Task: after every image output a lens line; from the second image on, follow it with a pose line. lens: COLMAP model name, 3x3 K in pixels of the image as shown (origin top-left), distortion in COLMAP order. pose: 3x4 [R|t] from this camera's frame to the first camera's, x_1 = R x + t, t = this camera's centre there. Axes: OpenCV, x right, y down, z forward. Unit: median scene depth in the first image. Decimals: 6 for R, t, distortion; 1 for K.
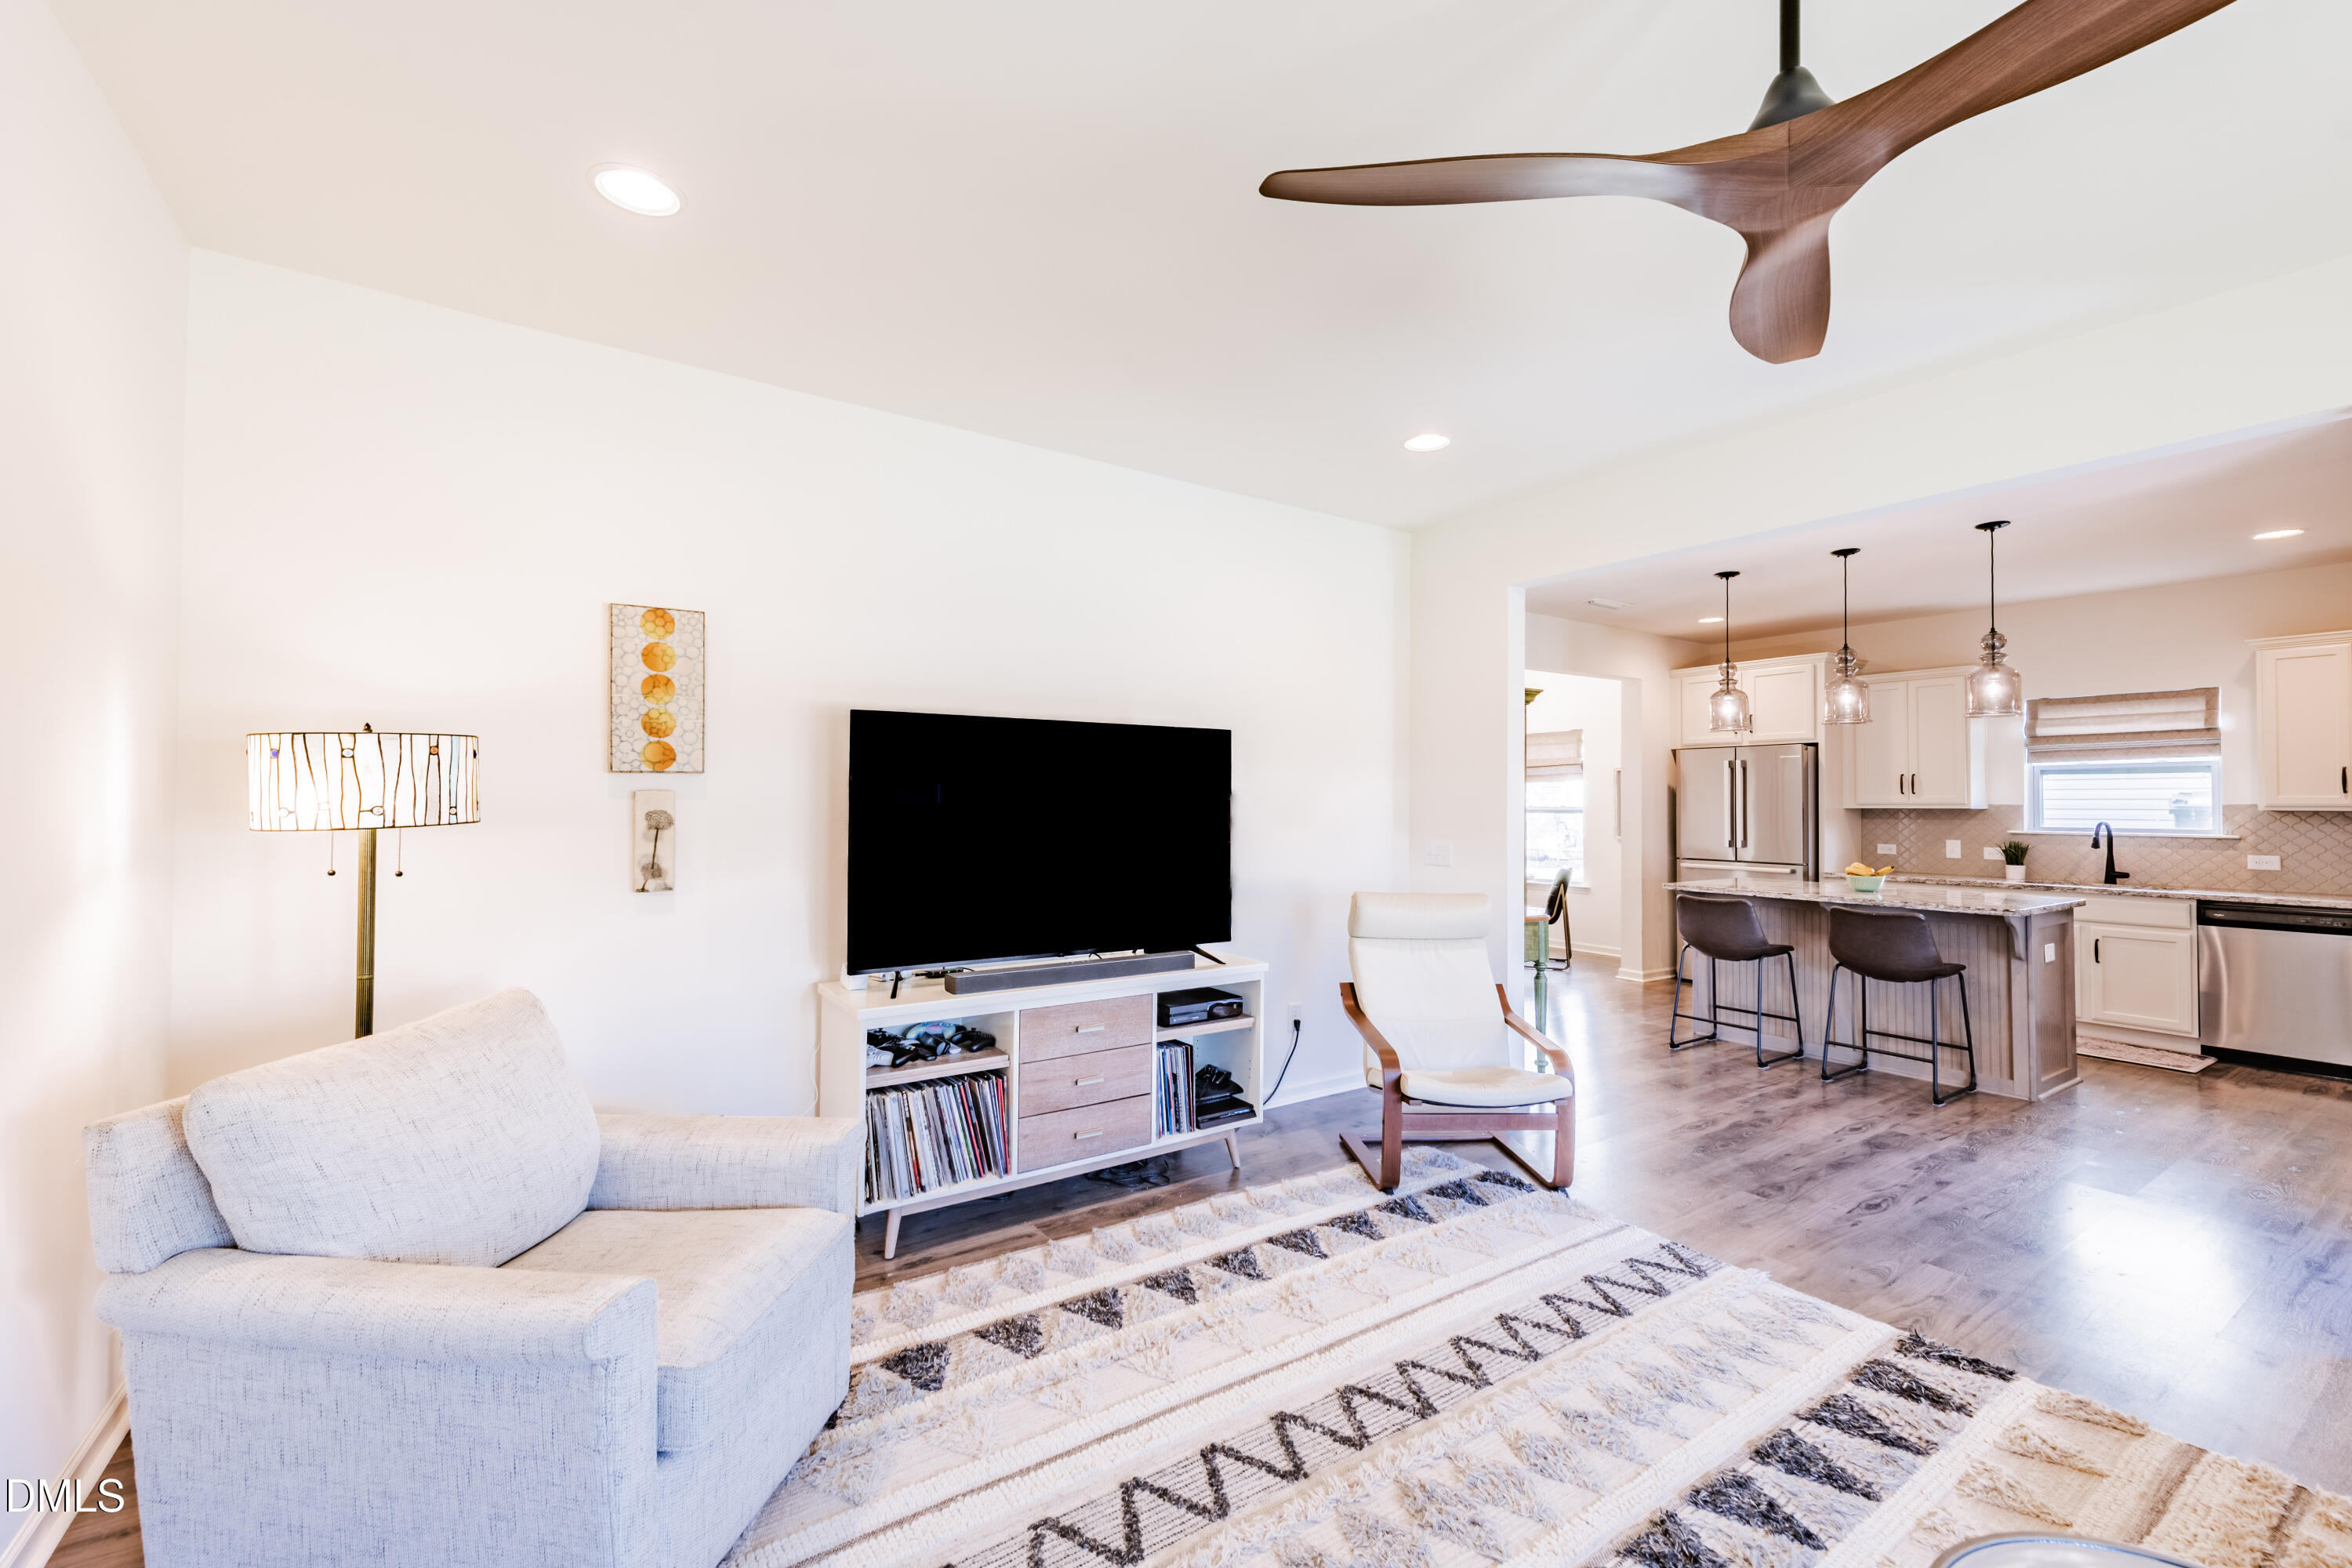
lens RADIAL K [[958.7, 0, 1176.0], [0, 958.7, 784.0], [0, 0, 1]] dist [0.022334, -0.007471]
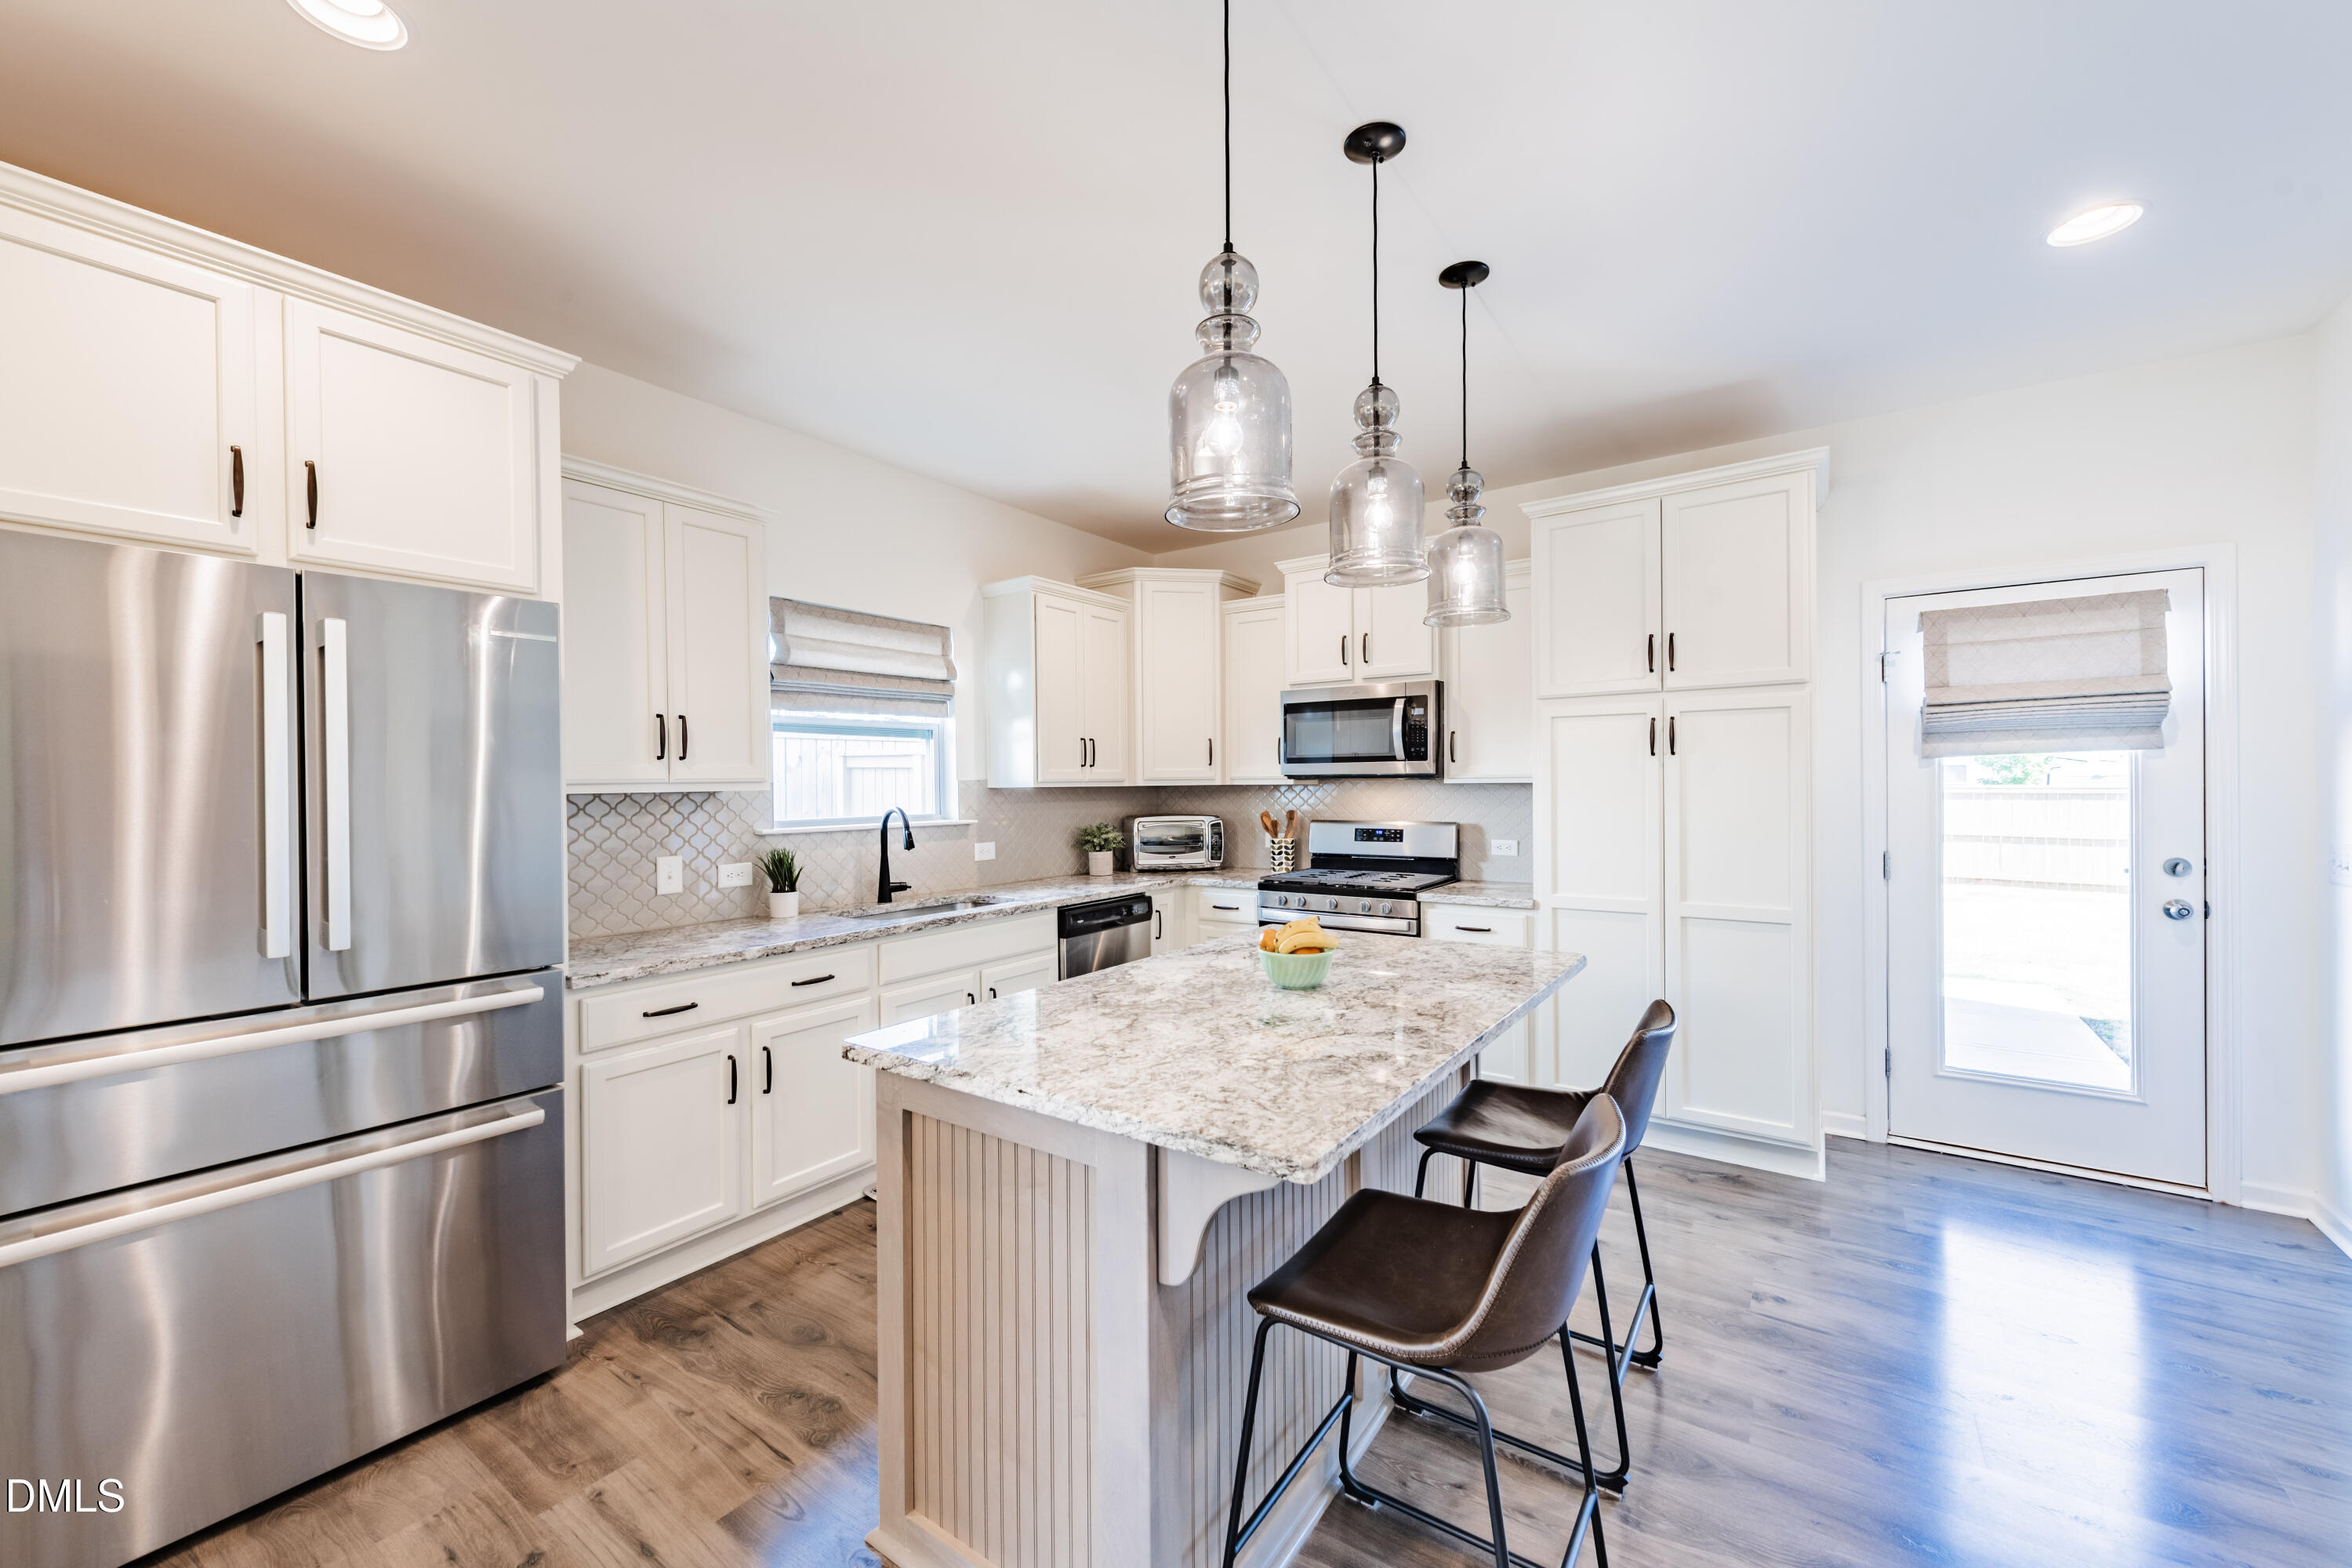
lens RADIAL K [[917.4, 0, 1168.1], [0, 917.4, 790.4], [0, 0, 1]] dist [0.016964, -0.005102]
pose [[-0.359799, -0.009959, 0.932977, 0.344471], [-0.010559, 0.999922, 0.006601, 0.023033], [-0.932970, -0.007476, -0.359876, 1.143308]]
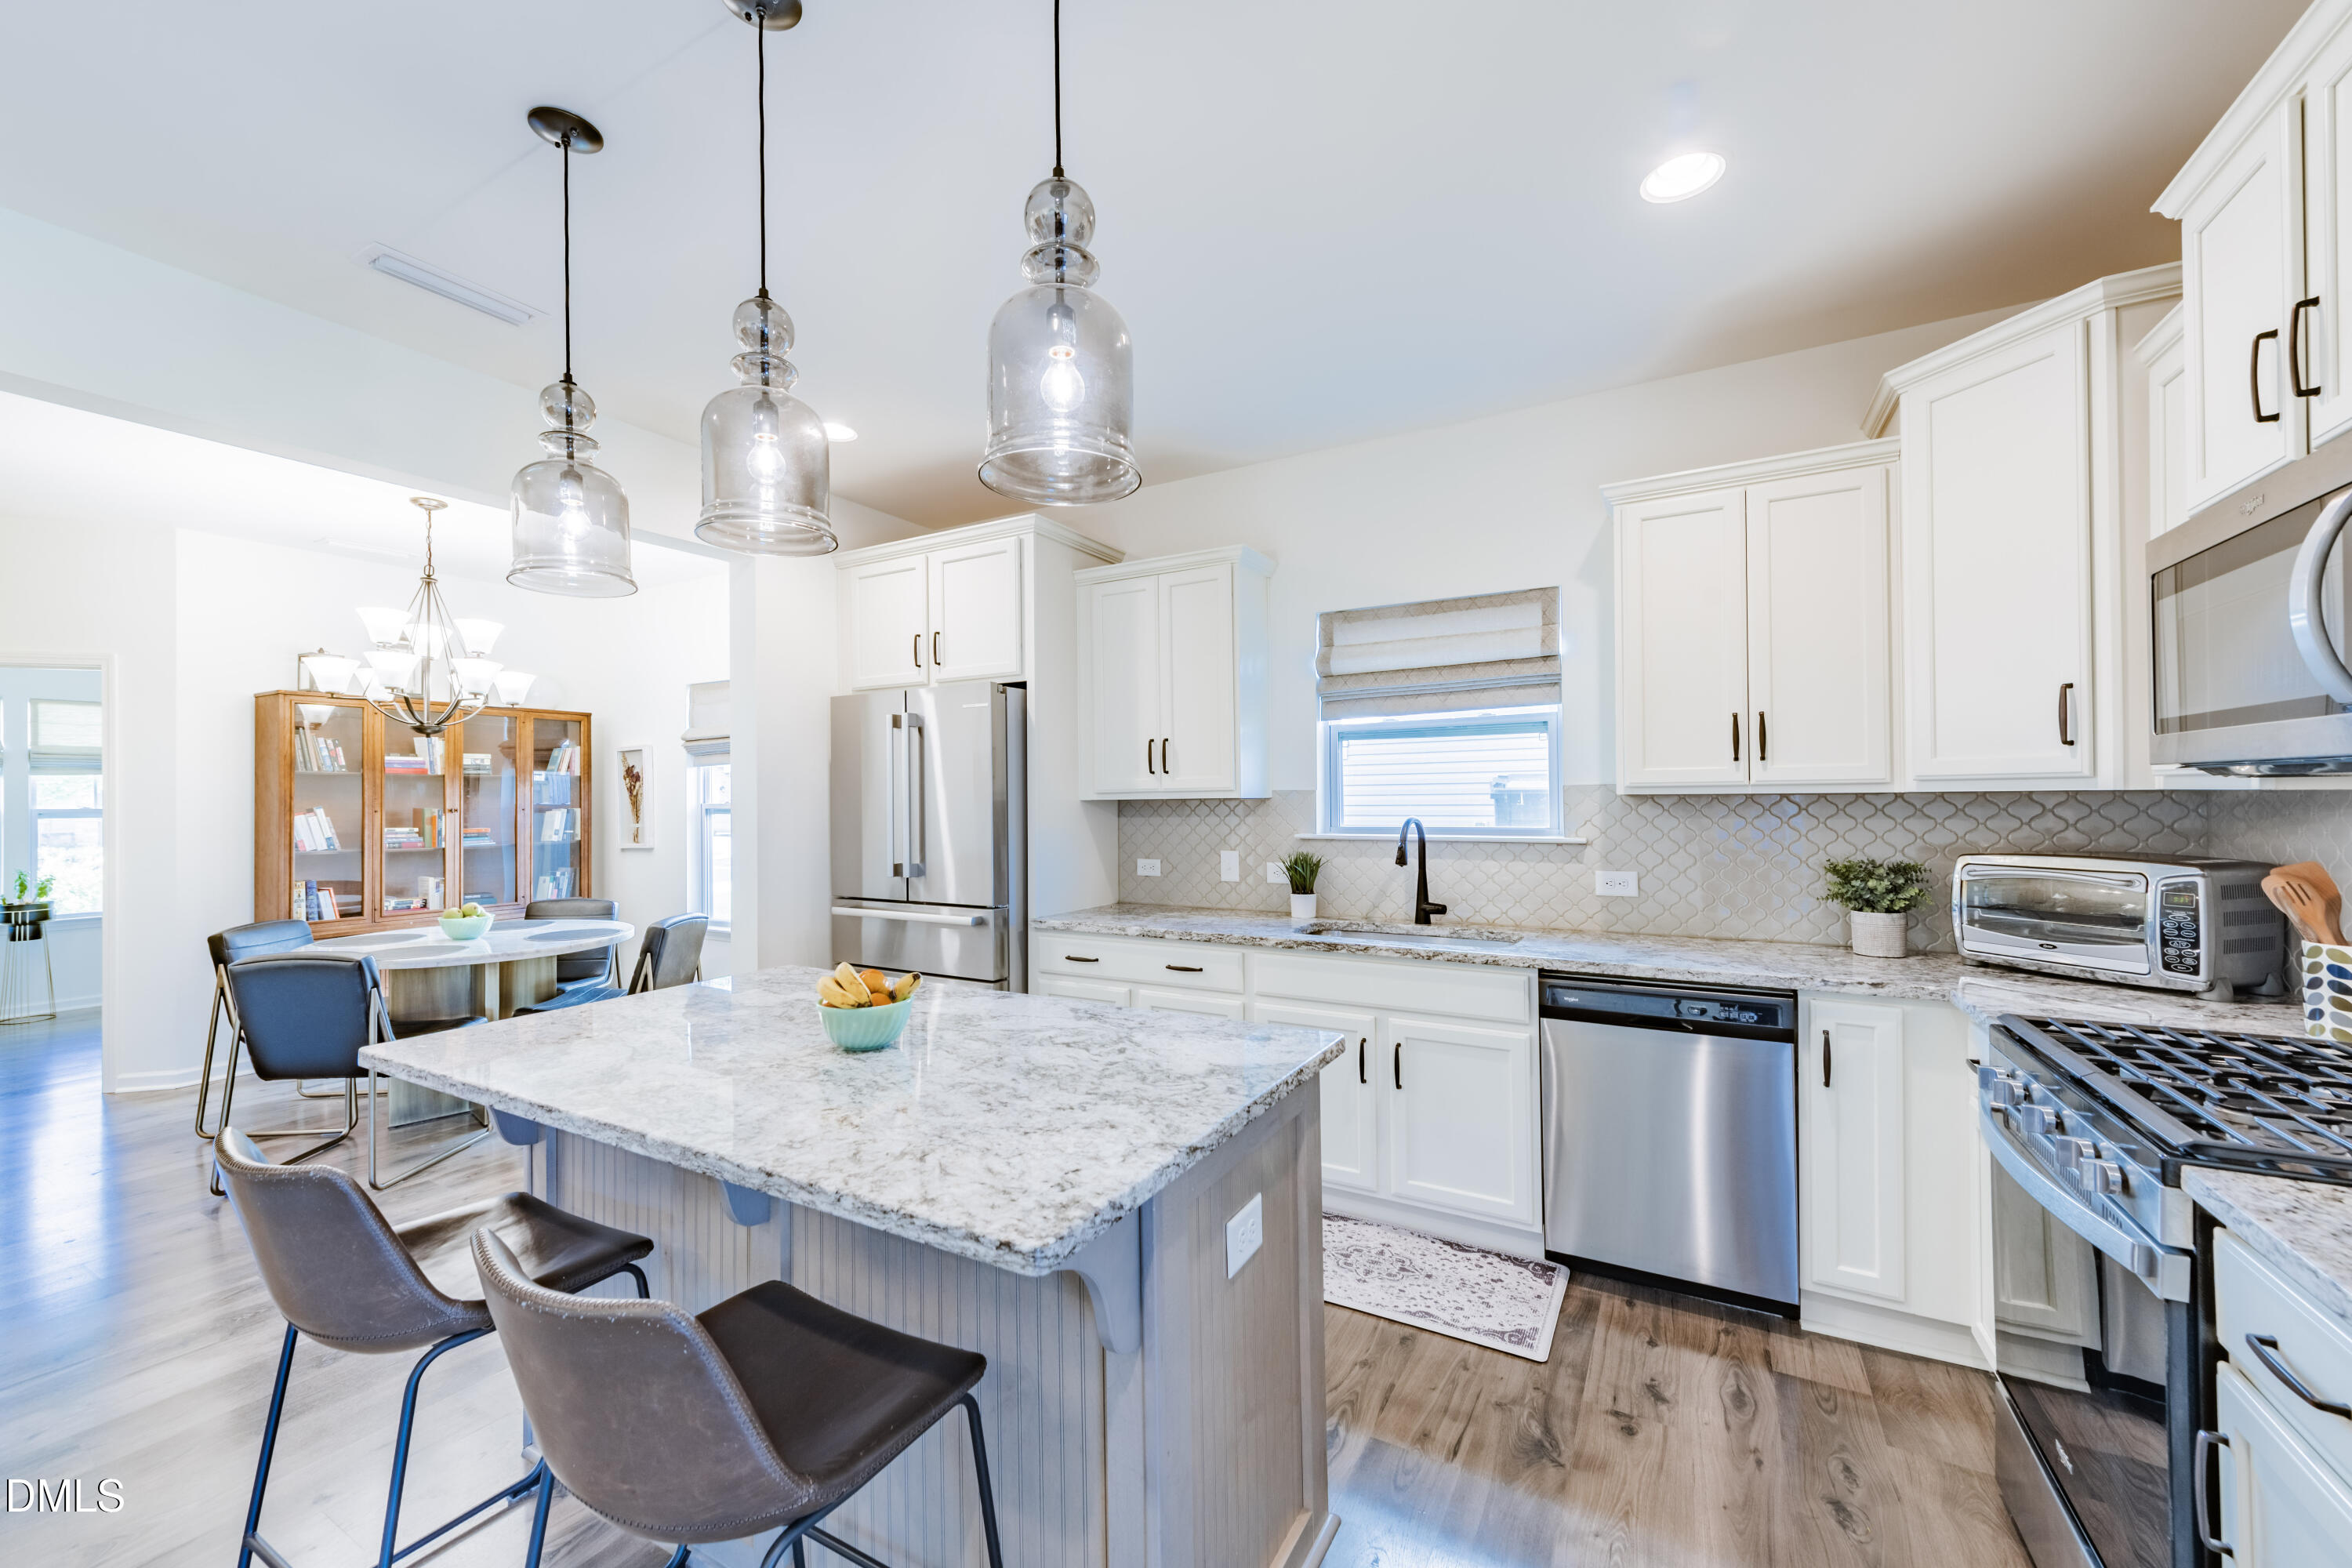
lens RADIAL K [[917.4, 0, 1168.1], [0, 917.4, 790.4], [0, 0, 1]] dist [0.016964, -0.005102]
pose [[0.894414, -0.012446, 0.447067, 0.632795], [0.007508, 0.999890, 0.012817, 0.015736], [-0.447177, -0.008107, 0.894409, 0.629614]]
